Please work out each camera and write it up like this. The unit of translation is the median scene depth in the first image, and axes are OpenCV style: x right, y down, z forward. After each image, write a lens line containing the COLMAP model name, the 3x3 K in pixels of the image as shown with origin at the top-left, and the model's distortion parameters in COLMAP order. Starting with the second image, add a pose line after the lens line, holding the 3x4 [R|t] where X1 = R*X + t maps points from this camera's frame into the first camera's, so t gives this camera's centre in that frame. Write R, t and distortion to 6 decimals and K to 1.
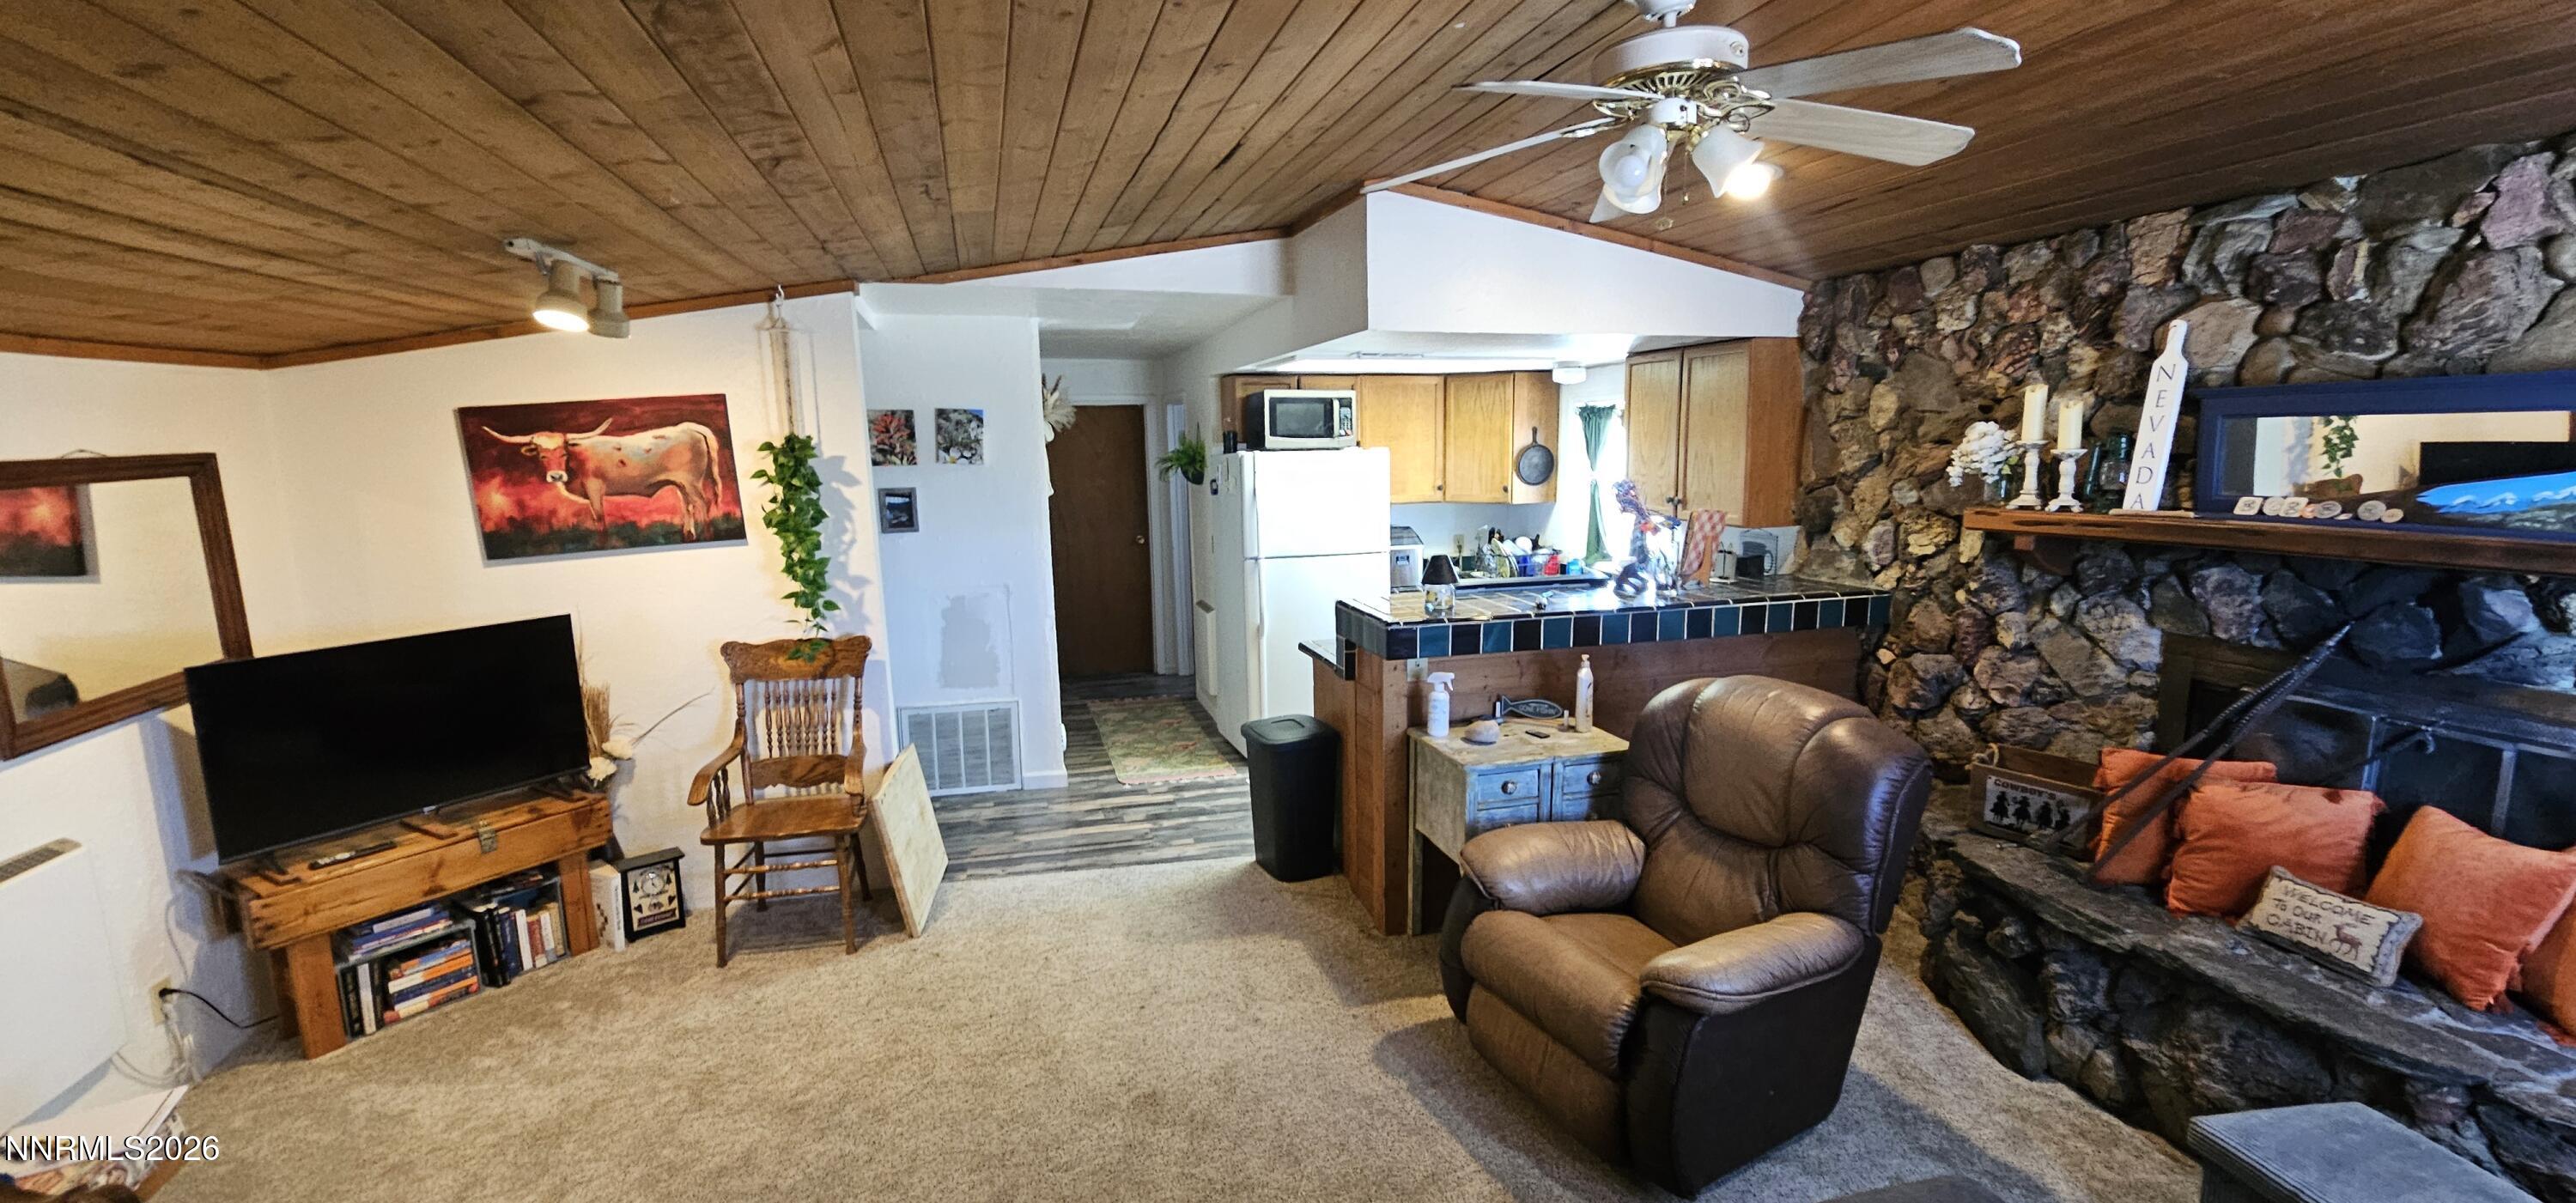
lens RADIAL K [[1056.1, 0, 1283.9], [0, 1056.1, 609.2], [0, 0, 1]] dist [-0.001543, 0.000184]
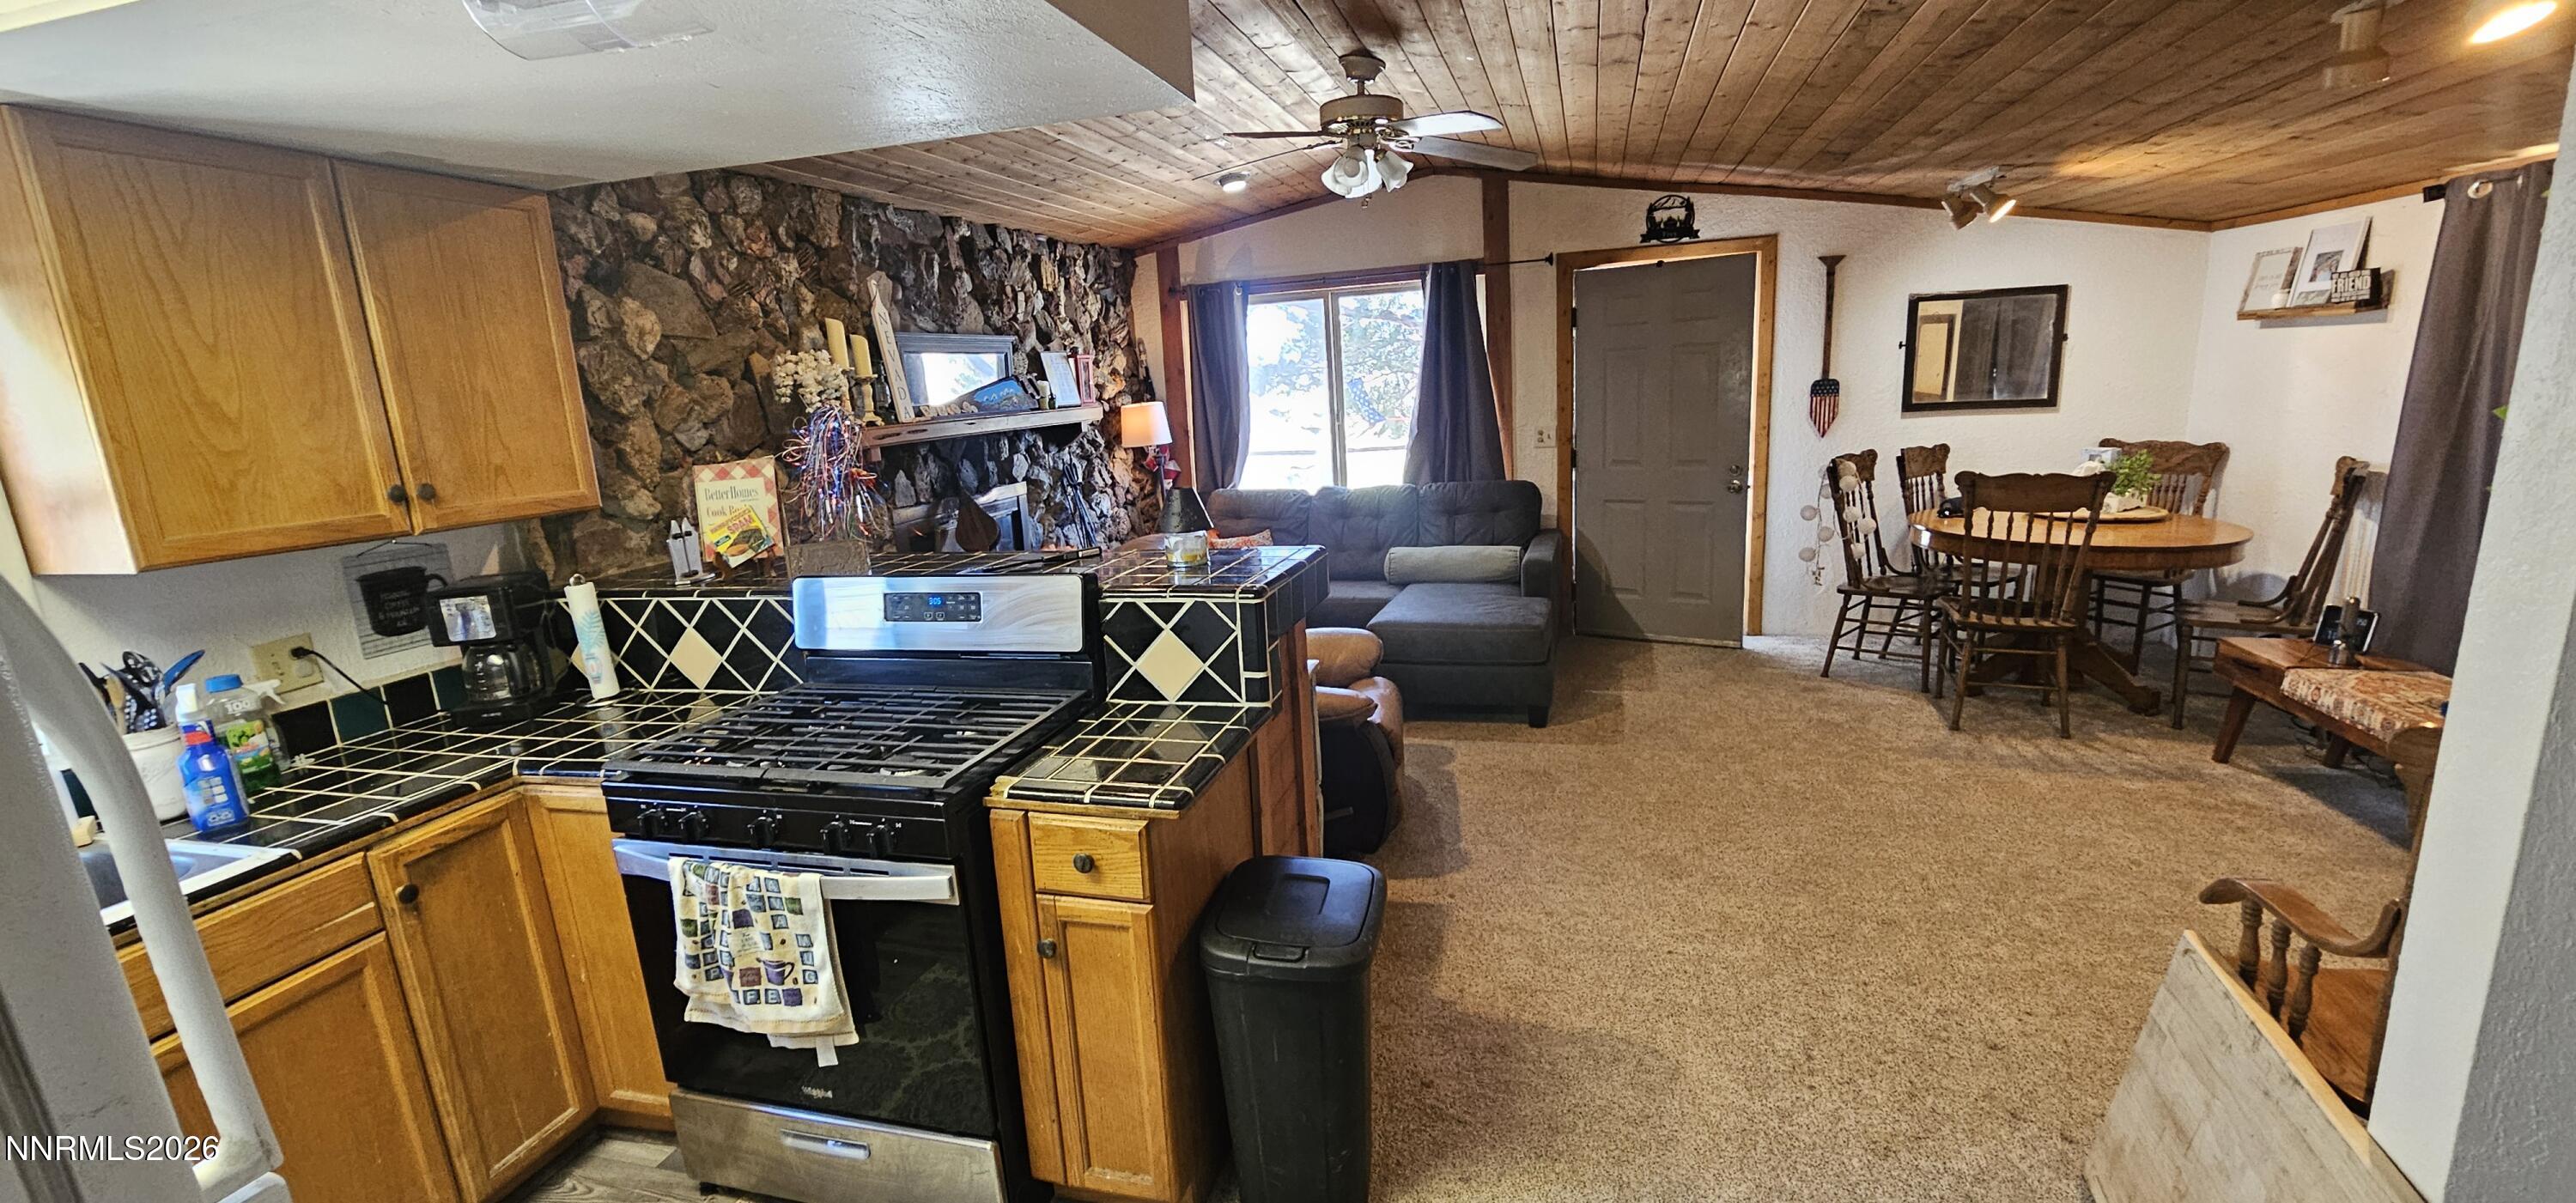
lens RADIAL K [[1056.1, 0, 1281.0], [0, 1056.1, 603.5], [0, 0, 1]] dist [-0.001543, 0.000184]
pose [[-0.849200, -0.049340, 0.525761, -0.272659], [0.149756, 0.932249, 0.329371, -0.199634], [-0.506391, 0.358438, -0.784277, 1.538061]]
